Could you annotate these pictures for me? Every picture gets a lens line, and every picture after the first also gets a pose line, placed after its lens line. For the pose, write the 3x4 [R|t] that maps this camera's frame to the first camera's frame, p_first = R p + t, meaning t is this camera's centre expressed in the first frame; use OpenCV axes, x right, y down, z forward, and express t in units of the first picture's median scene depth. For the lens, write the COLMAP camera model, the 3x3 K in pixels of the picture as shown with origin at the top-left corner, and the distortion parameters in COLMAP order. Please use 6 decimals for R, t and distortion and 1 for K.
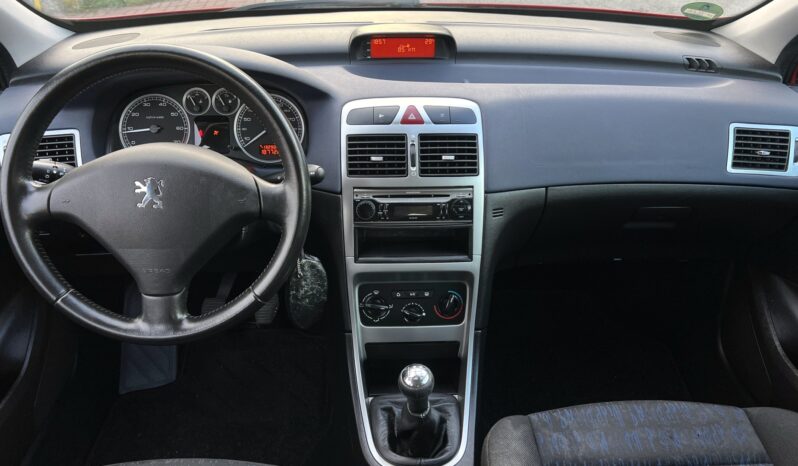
lens RADIAL K [[626.8, 0, 400.7], [0, 626.8, 236.1], [0, 0, 1]] dist [0.064743, -0.073703]
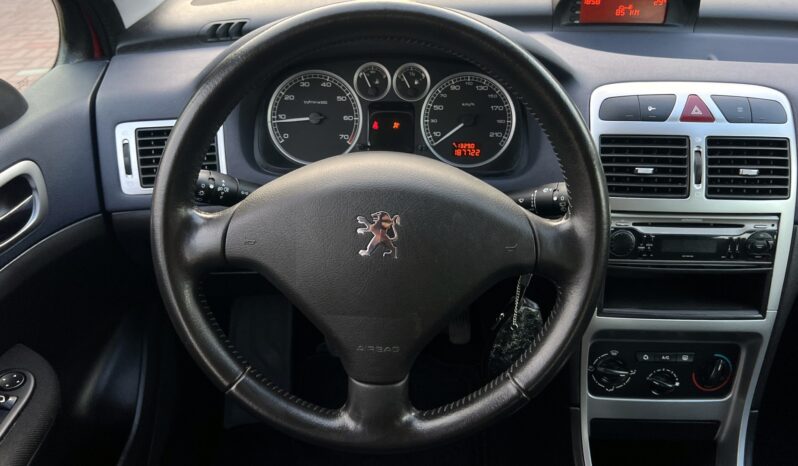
lens RADIAL K [[626.8, 0, 400.6], [0, 626.8, 240.4], [0, 0, 1]] dist [0.064743, -0.073703]
pose [[0.998785, 0.032905, -0.036697, -0.273901], [-0.030701, 0.997780, 0.059094, -0.078130], [0.038560, -0.057896, 0.997578, 0.280095]]
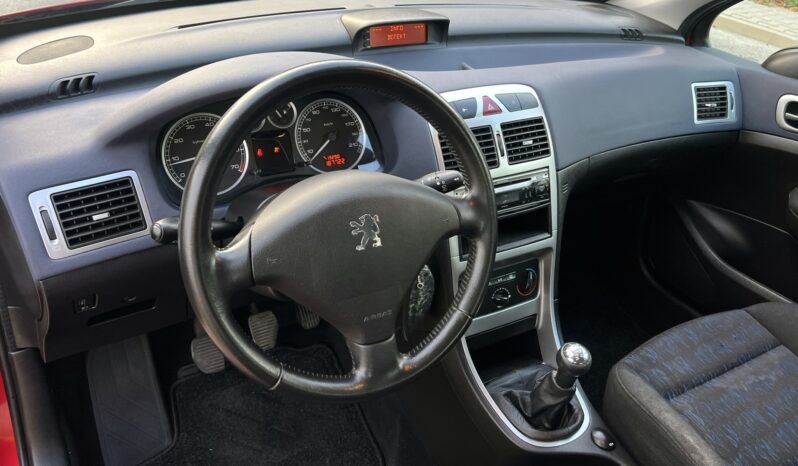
lens RADIAL K [[626.8, 0, 397.4], [0, 626.8, 233.1], [0, 0, 1]] dist [0.064743, -0.073703]
pose [[0.888430, -0.192174, 0.416846, -0.565647], [0.170364, 0.981326, 0.089310, -0.106519], [-0.426225, -0.008330, 0.904579, 0.150331]]
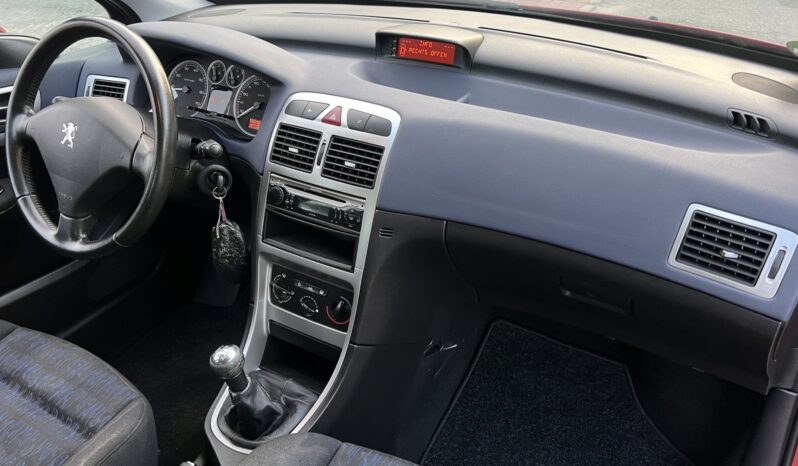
lens RADIAL K [[626.8, 0, 400.7], [0, 626.8, 231.5], [0, 0, 1]] dist [0.064743, -0.073703]
pose [[0.832882, 0.267701, -0.484401, 0.637167], [-0.260100, 0.961889, 0.084364, -0.125234], [0.488524, 0.055727, 0.870769, 0.184072]]
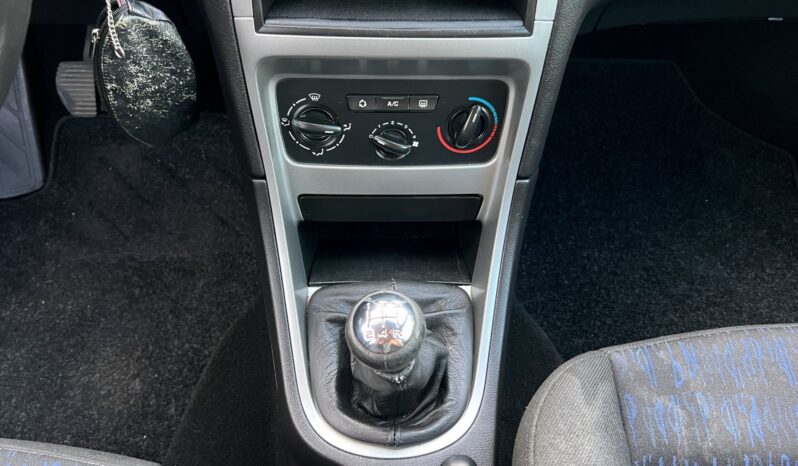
lens RADIAL K [[626.8, 0, 398.2], [0, 626.8, 238.0], [0, 0, 1]] dist [0.064743, -0.073703]
pose [[0.999496, 0.031703, -0.001481, 0.028074], [-0.028354, 0.912922, 0.407149, -0.007120], [0.014260, -0.406902, 0.913361, 0.550815]]
